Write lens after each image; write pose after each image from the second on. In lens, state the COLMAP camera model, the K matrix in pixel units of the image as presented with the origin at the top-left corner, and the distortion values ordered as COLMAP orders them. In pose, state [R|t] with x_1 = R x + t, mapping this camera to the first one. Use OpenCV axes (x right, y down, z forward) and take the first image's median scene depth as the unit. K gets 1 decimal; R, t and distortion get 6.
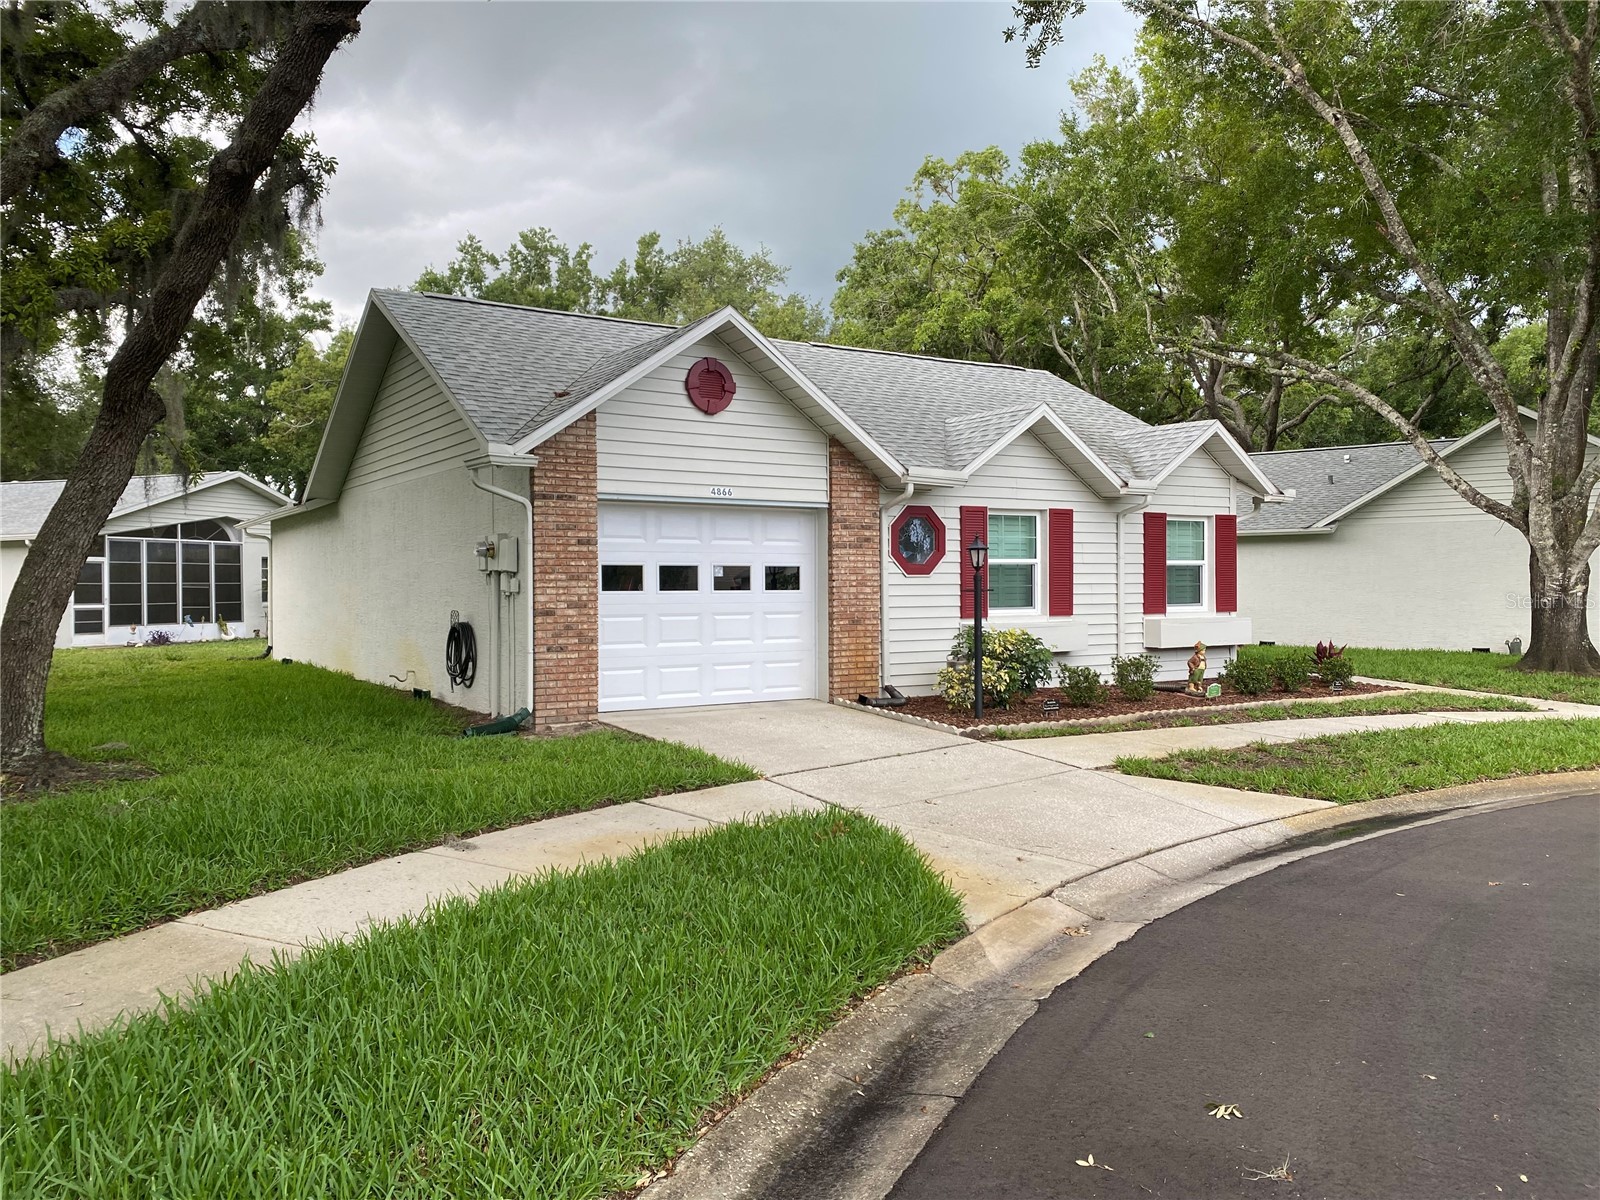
lens RADIAL K [[1235.2, 0, 812.9], [0, 1235.2, 589.3], [0, 0, 1]] dist [0.072275, -0.127253]
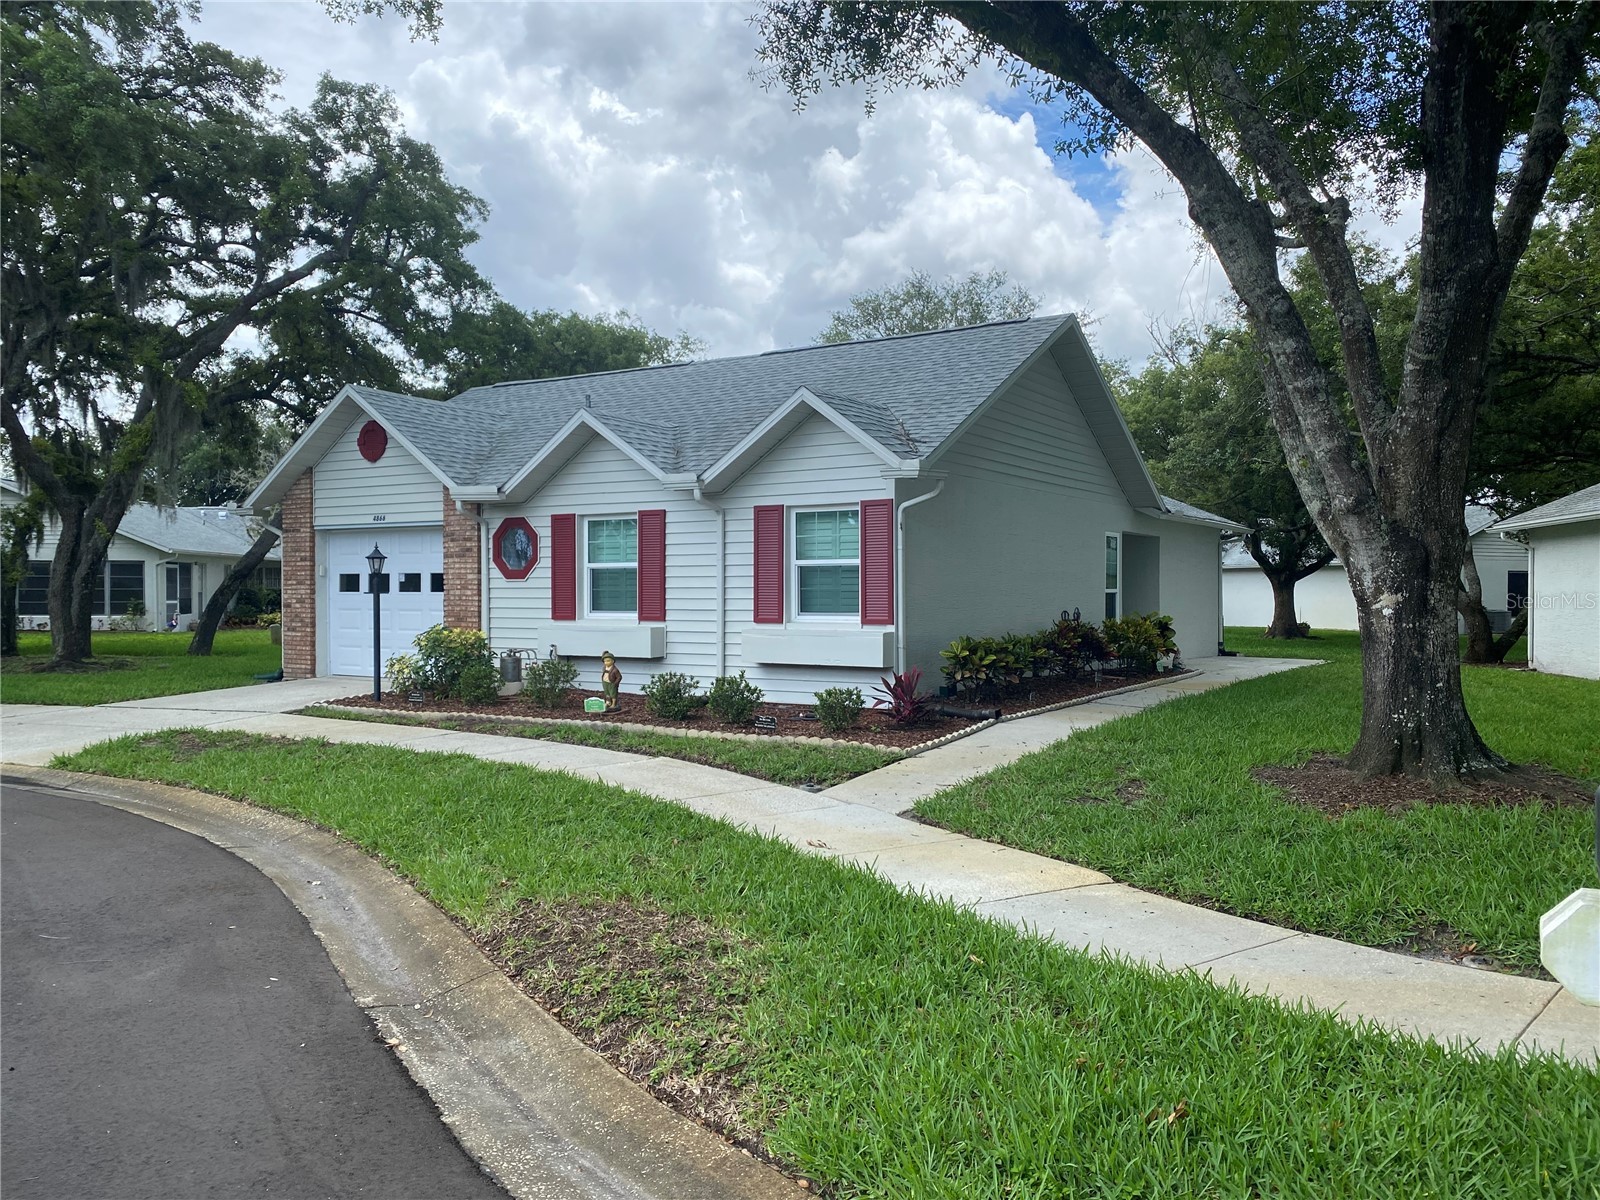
lens RADIAL K [[1235.2, 0, 812.9], [0, 1235.2, 589.3], [0, 0, 1]] dist [0.072275, -0.127253]
pose [[0.429771, 0.007838, -0.902904, 1.259987], [-0.001129, 0.999966, 0.008143, -0.012509], [0.902937, -0.002480, 0.429765, 0.786516]]
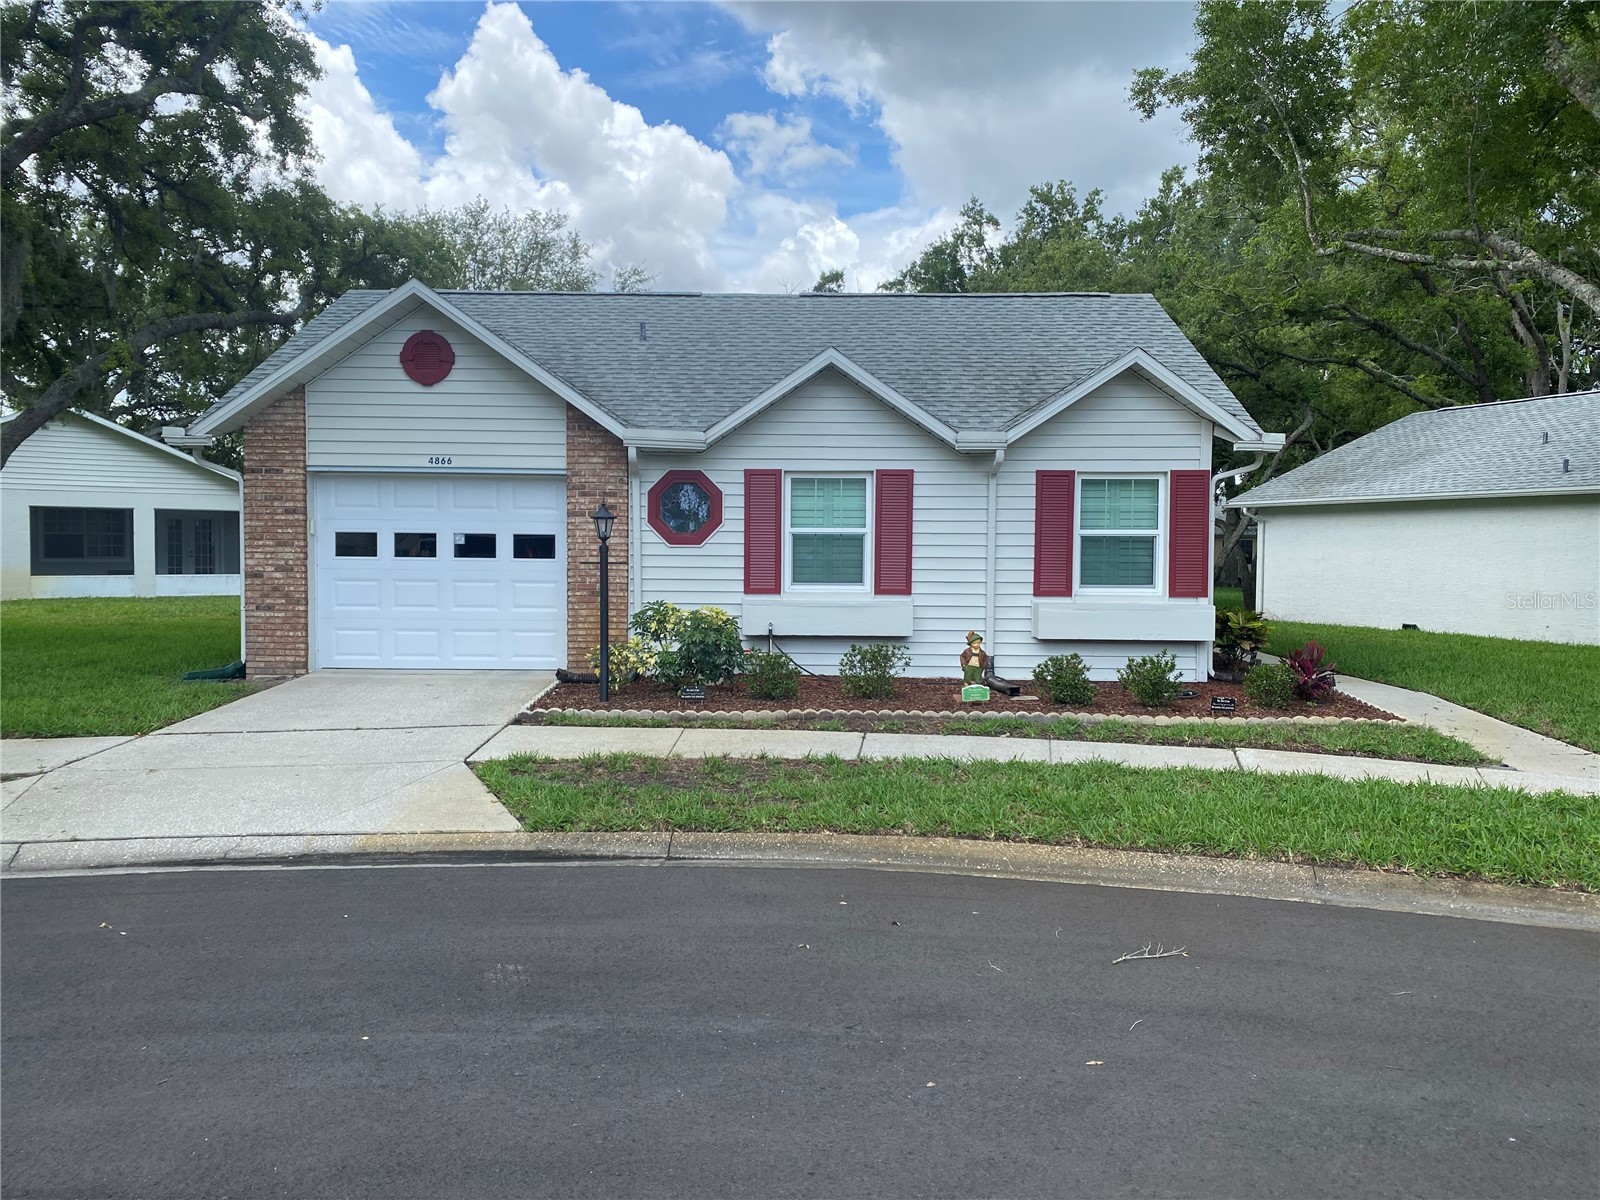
lens RADIAL K [[1235.2, 0, 812.9], [0, 1235.2, 589.3], [0, 0, 1]] dist [0.072275, -0.127253]
pose [[0.834691, 0.033662, -0.549690, 0.698734], [-0.014728, 0.999138, 0.038822, -0.016300], [0.550522, -0.024308, 0.834466, 0.289794]]
